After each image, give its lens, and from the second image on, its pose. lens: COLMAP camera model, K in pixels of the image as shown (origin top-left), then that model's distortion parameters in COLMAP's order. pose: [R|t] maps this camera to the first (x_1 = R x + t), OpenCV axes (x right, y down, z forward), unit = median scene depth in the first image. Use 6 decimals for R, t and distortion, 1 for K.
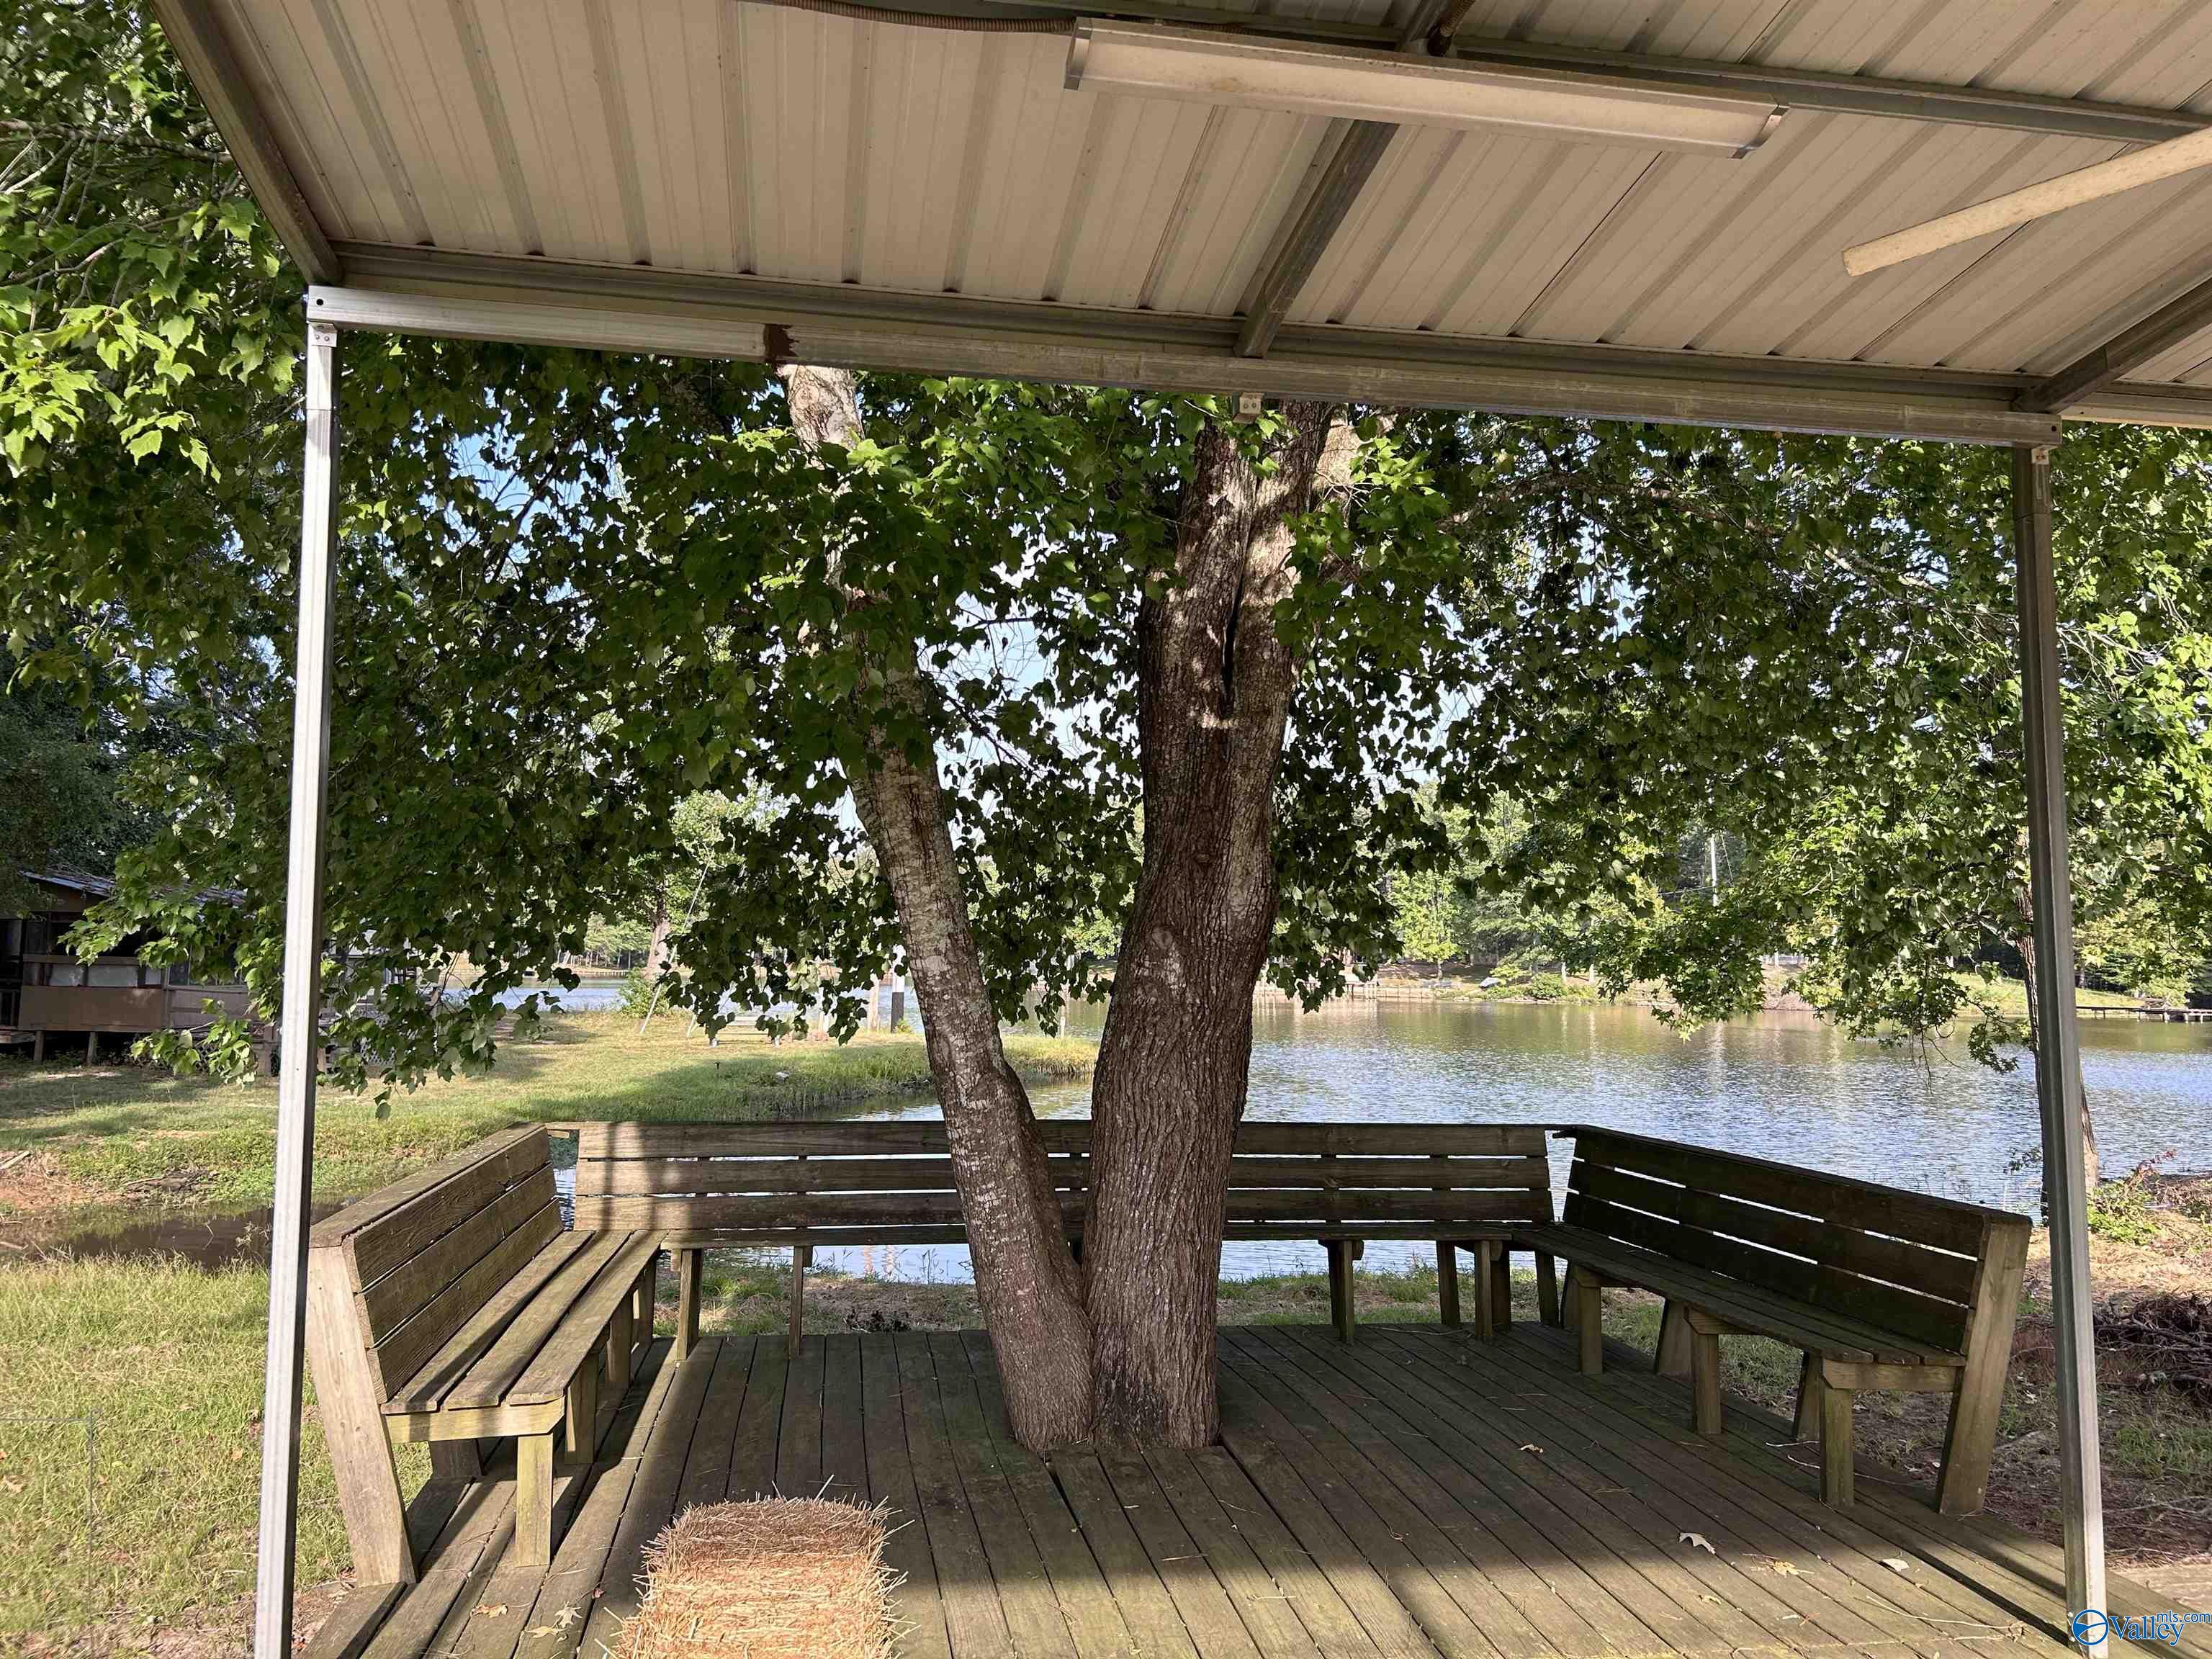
lens RADIAL K [[1665.4, 0, 1068.8], [0, 1665.4, 836.9], [0, 0, 1]] dist [0.042756, 0.000616]
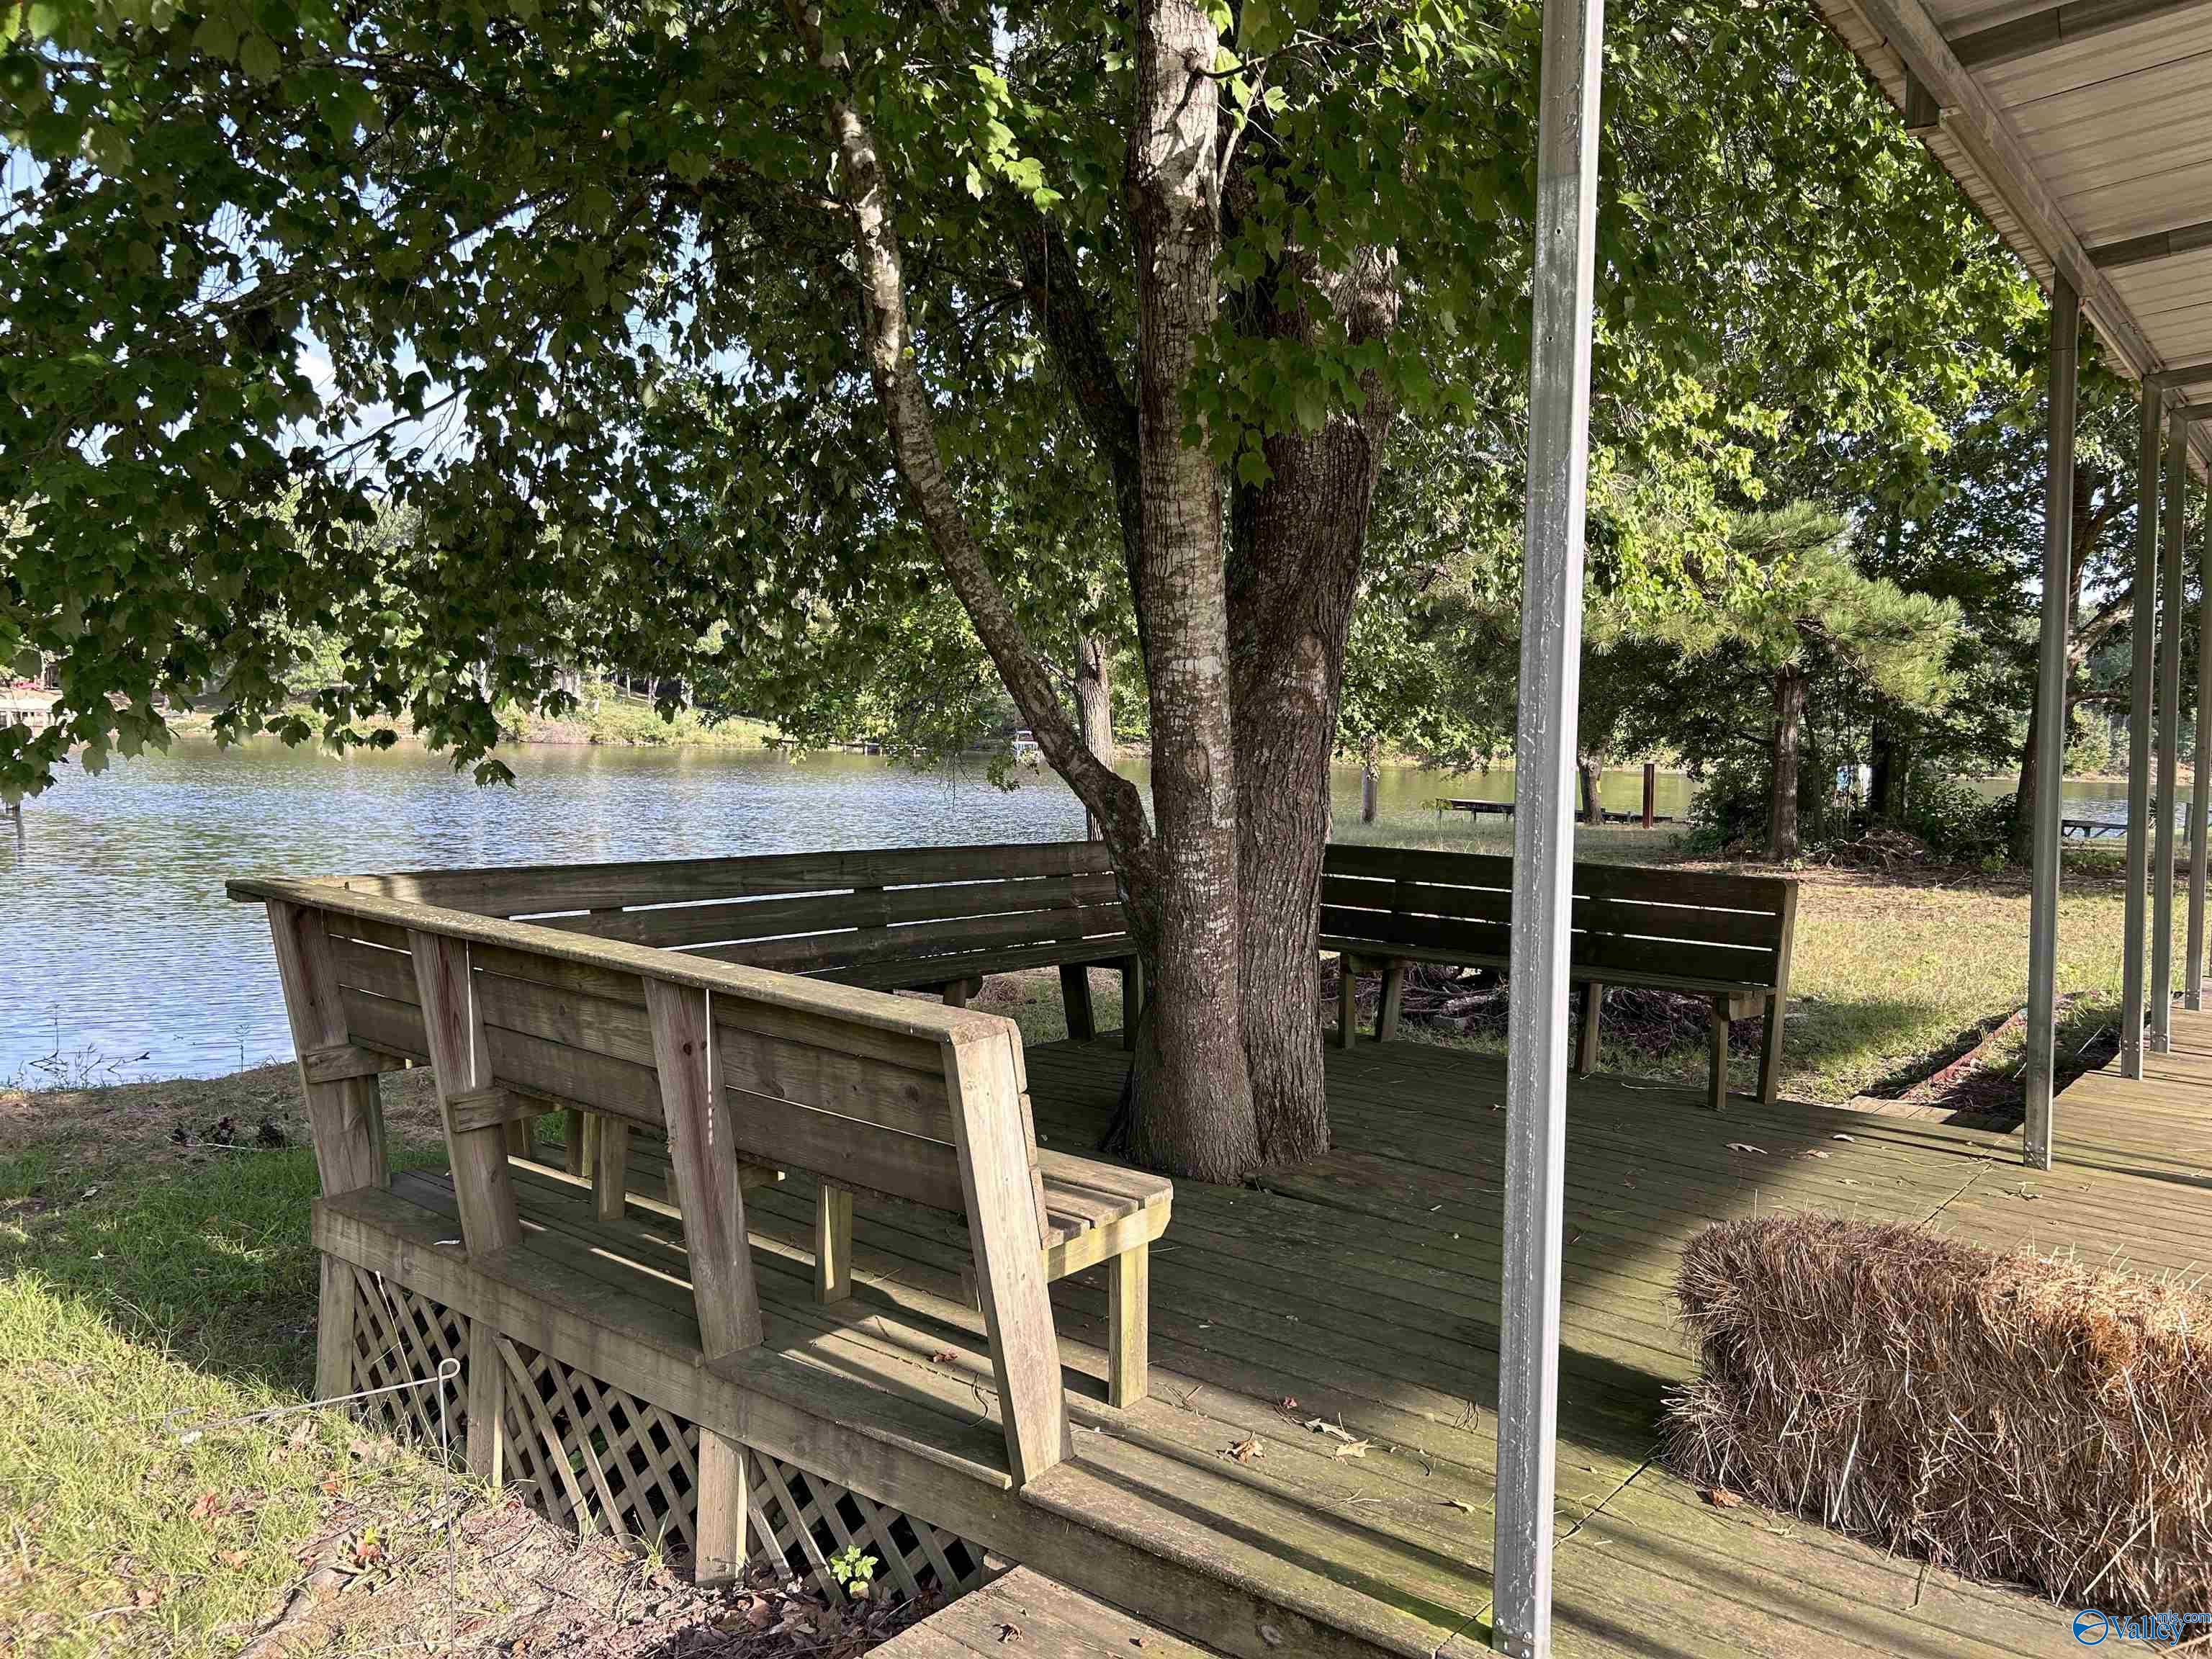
lens RADIAL K [[1651.4, 0, 1106.0], [0, 1651.4, 829.5], [0, 0, 1]] dist [0.140659, -0.228644]
pose [[0.728261, -0.029316, 0.684673, -0.706467], [-0.076816, 0.989296, 0.124067, 0.057516], [-0.680981, -0.142947, 0.718214, 0.398093]]
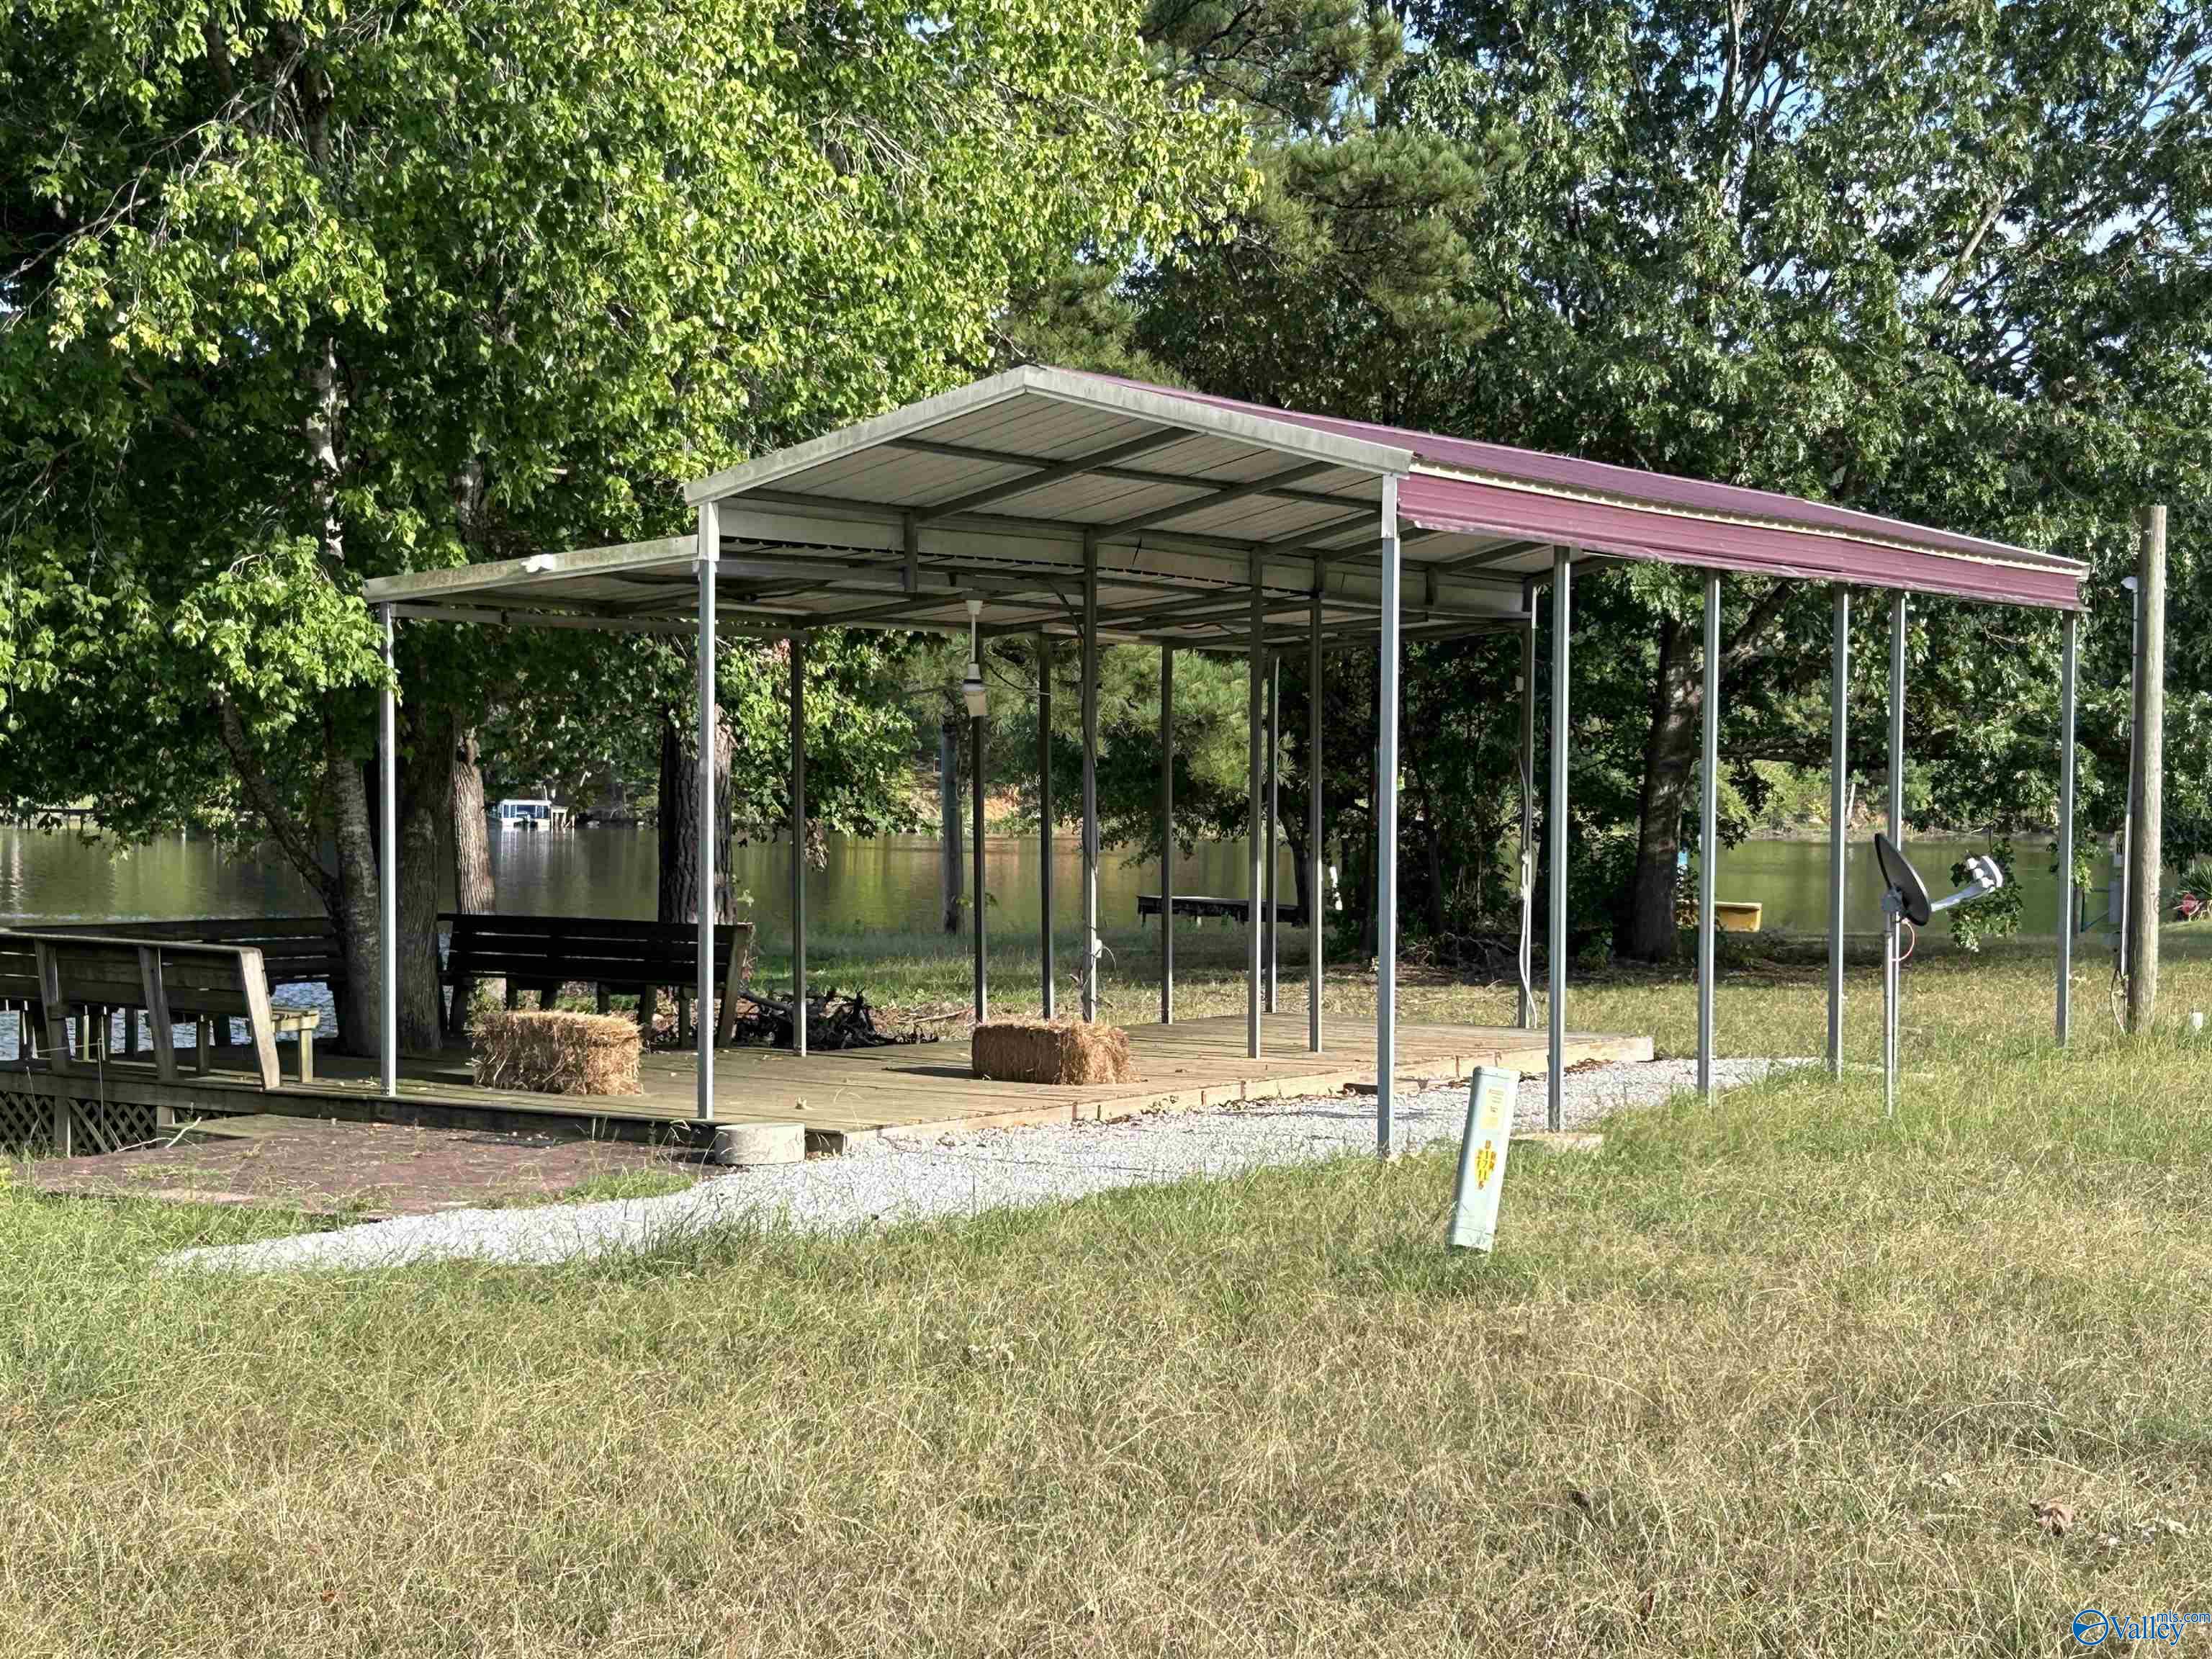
lens RADIAL K [[3736.5, 0, 1106.0], [0, 3736.5, 829.5], [0, 0, 1]] dist [0.118061, -0.117305]
pose [[0.656361, -0.012675, 0.754340, -3.006702], [-0.067420, 0.994873, 0.075379, -0.341797], [-0.751428, -0.100334, 0.652142, -2.777664]]
